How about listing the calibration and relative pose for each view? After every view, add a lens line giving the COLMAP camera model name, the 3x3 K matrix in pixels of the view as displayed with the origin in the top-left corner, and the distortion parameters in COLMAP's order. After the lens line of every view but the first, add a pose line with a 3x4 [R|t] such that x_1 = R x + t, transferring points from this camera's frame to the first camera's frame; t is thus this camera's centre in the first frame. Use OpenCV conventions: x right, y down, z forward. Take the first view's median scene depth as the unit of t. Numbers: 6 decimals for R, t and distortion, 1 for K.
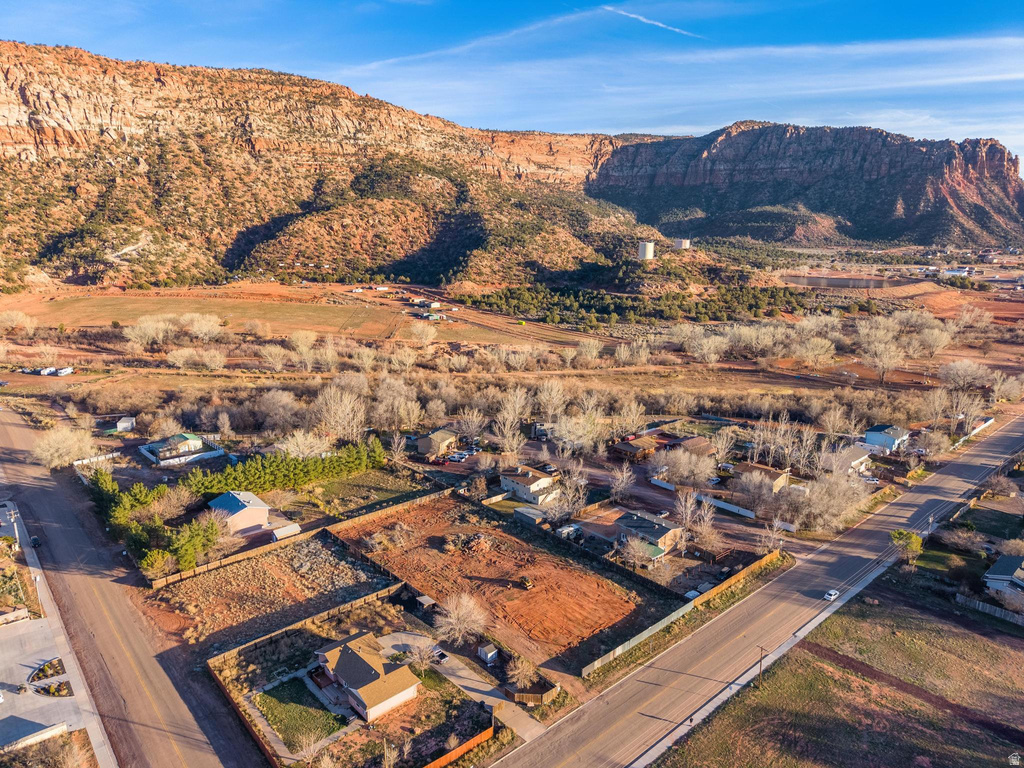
lens RADIAL K [[685.8, 0, 511.0], [0, 685.8, 385.1], [0, 0, 1]] dist [0.012797, -0.008431]
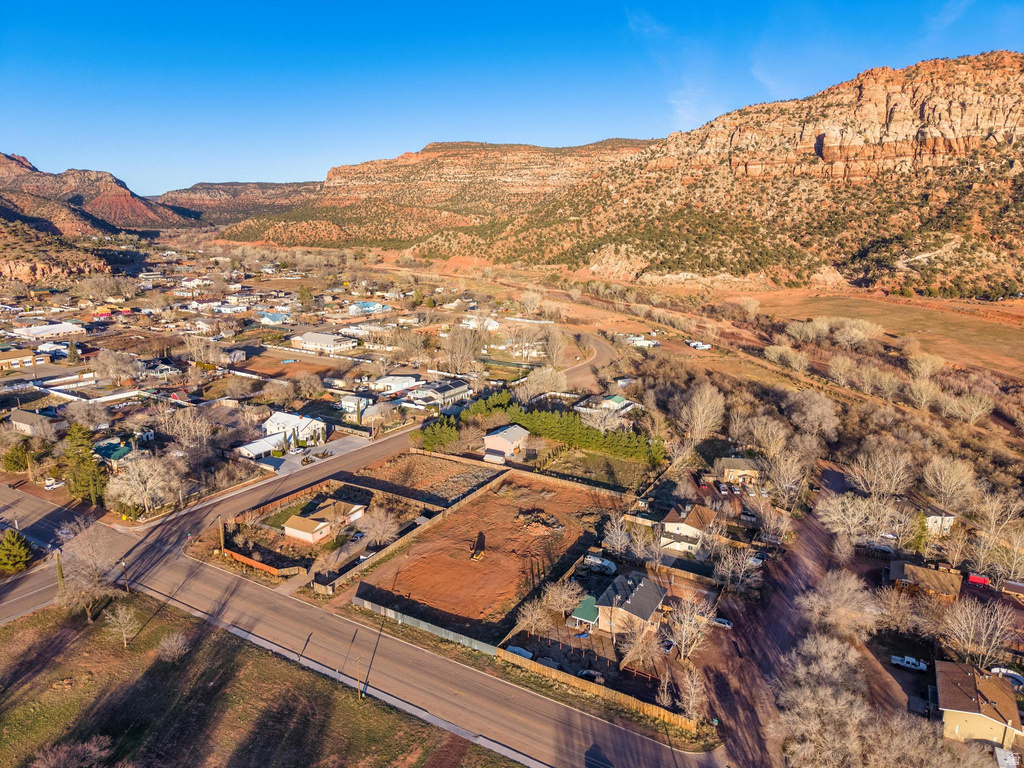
lens RADIAL K [[684.1, 0, 510.9], [0, 684.1, 385.6], [0, 0, 1]] dist [0.025272, -0.025868]
pose [[0.321262, 0.221316, -0.920766, 0.162078], [-0.231122, 0.961229, 0.150402, -0.023956], [0.918354, 0.164491, 0.359958, 0.102891]]
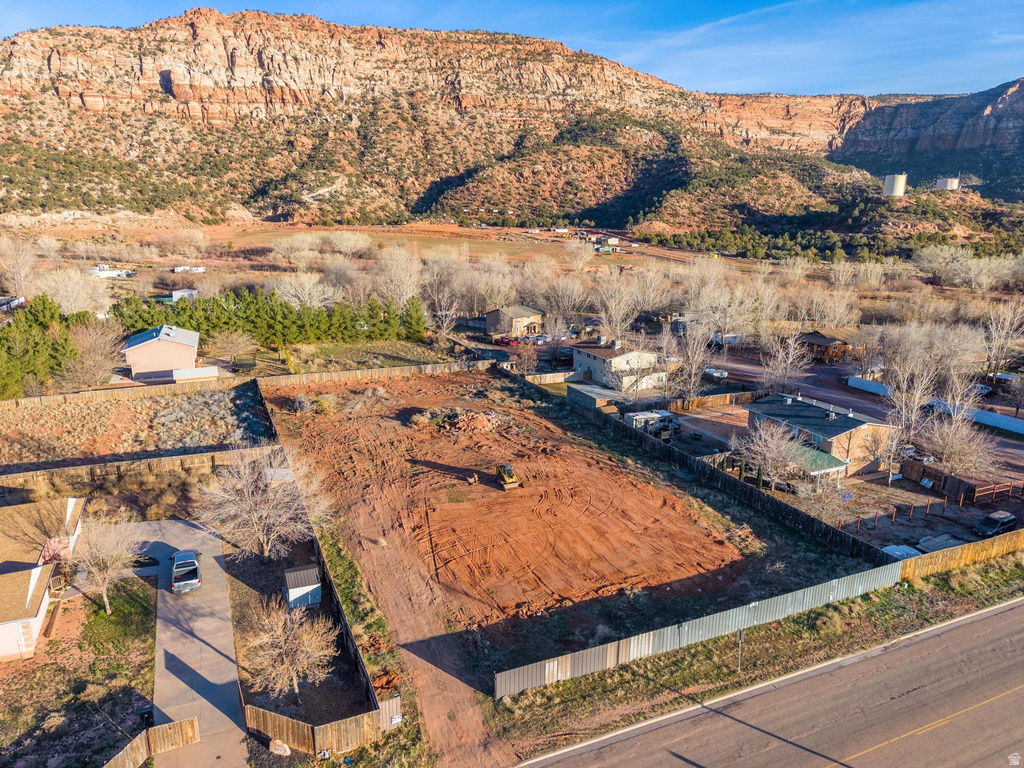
lens RADIAL K [[685.8, 0, 511.0], [0, 685.8, 385.1], [0, 0, 1]] dist [0.012797, -0.008431]
pose [[0.950728, 0.074453, -0.300955, 0.026949], [-0.070902, 0.997224, 0.022719, 0.035718], [0.301811, -0.000261, 0.953368, 0.092292]]
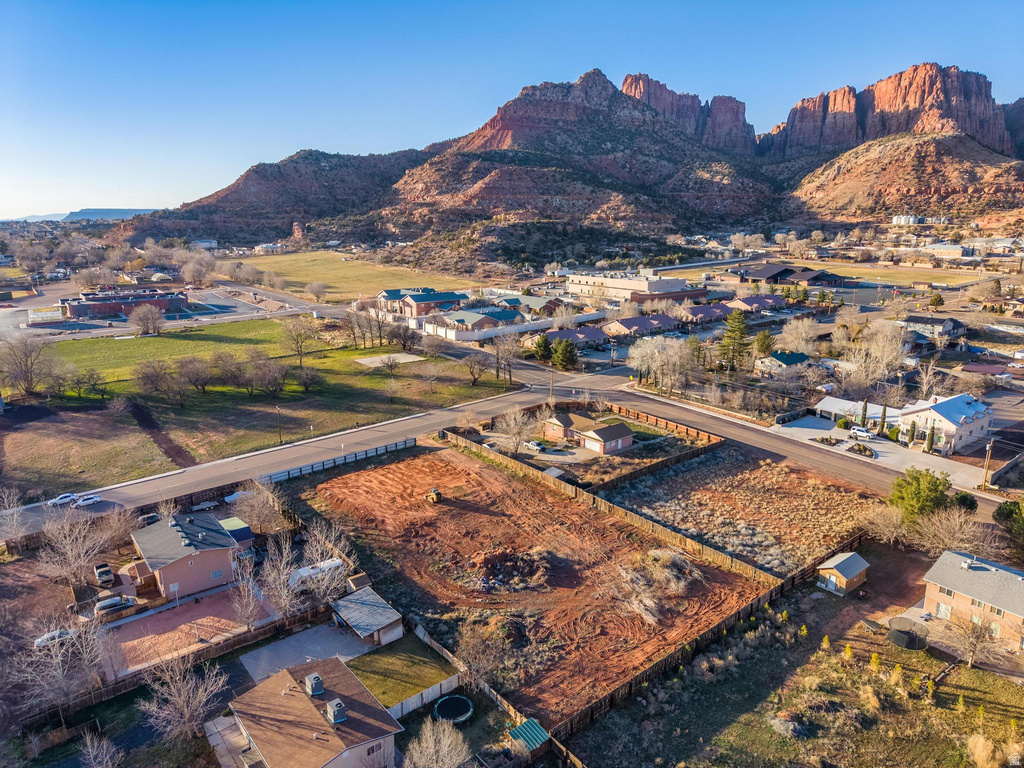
lens RADIAL K [[684.1, 0, 510.9], [0, 684.1, 385.6], [0, 0, 1]] dist [0.025272, -0.025868]
pose [[-0.998280, -0.019656, 0.055240, -0.017979], [0.008330, 0.885029, 0.465462, -0.032000], [-0.058038, 0.465121, -0.883343, 0.272626]]
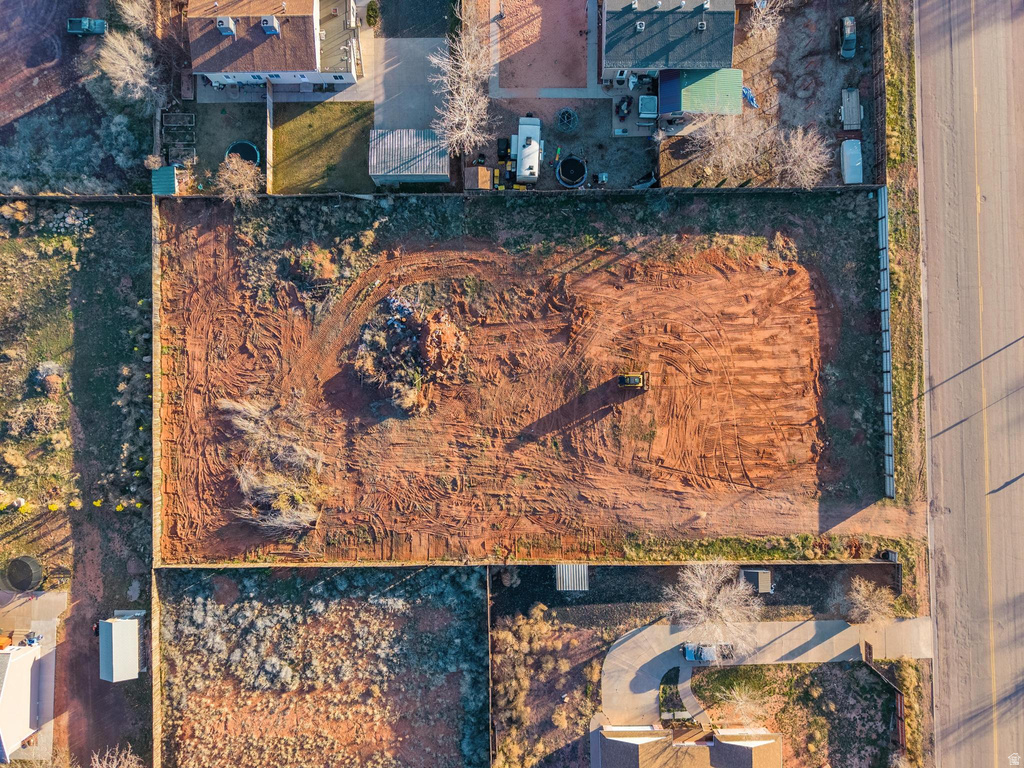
lens RADIAL K [[685.8, 0, 511.0], [0, 685.8, 385.1], [0, 0, 1]] dist [0.012797, -0.008431]
pose [[0.664904, -0.746922, -0.003218, -0.006551], [0.184841, 0.160368, 0.969596, -0.037130], [-0.723696, -0.645283, 0.244691, 0.156867]]
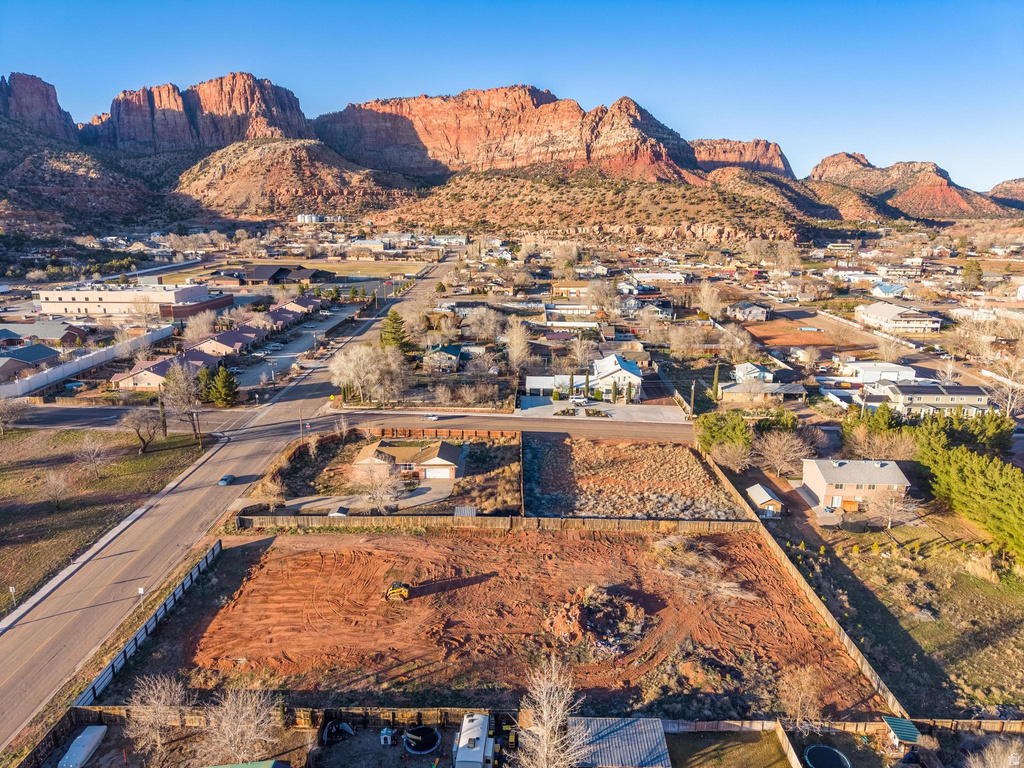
lens RADIAL K [[684.1, 0, 510.9], [0, 684.1, 385.6], [0, 0, 1]] dist [0.025272, -0.025868]
pose [[-0.680763, 0.171614, -0.712117, 0.057320], [-0.179236, 0.903590, 0.389102, -0.019655], [0.710237, 0.392523, -0.584371, 0.224382]]
